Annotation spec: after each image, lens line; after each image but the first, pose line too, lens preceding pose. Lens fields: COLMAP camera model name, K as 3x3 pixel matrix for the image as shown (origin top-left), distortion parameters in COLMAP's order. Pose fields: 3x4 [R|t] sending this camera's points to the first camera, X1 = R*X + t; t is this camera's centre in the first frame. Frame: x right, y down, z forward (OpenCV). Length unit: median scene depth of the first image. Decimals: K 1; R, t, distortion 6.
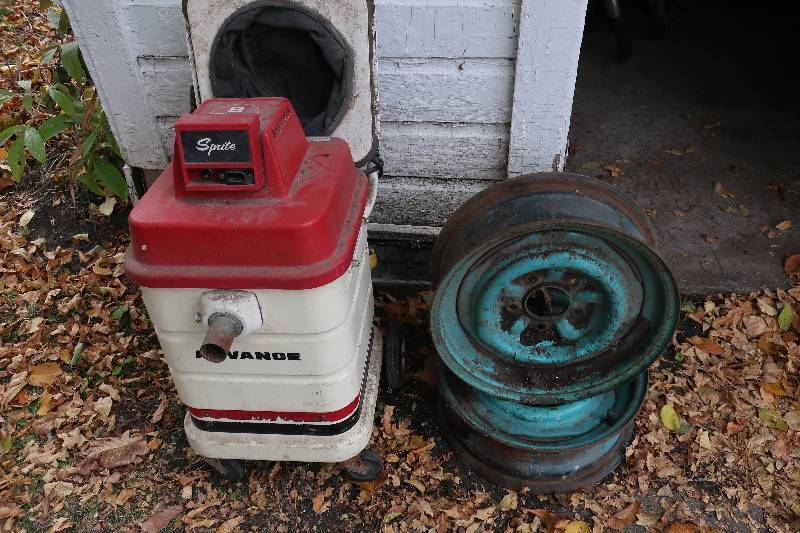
lens RADIAL K [[658.4, 0, 395.6], [0, 658.4, 272.2], [0, 0, 1]] dist [0.018486, 0.011476]
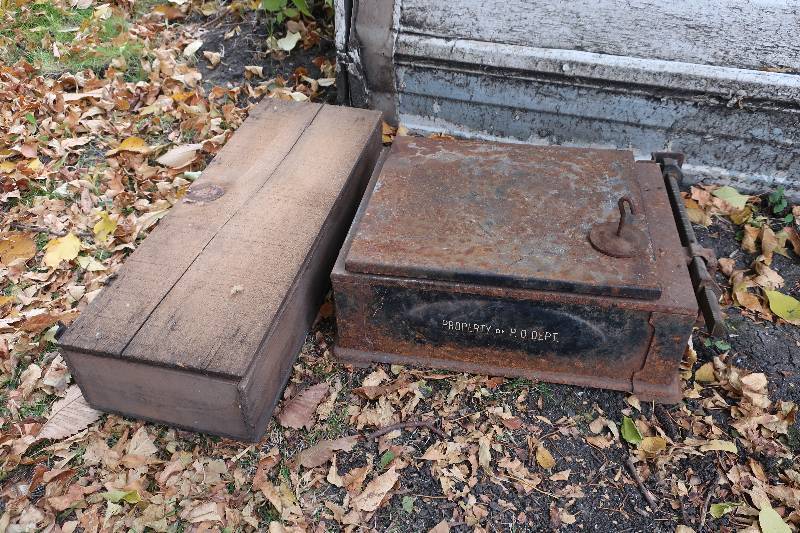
lens RADIAL K [[658.4, 0, 402.8], [0, 658.4, 266.6], [0, 0, 1]] dist [0.018486, 0.011476]
pose [[0.975085, 0.166158, -0.146973, -0.170608], [-0.167235, 0.985904, 0.005081, 0.175697], [0.145745, 0.019625, 0.989127, 0.288306]]
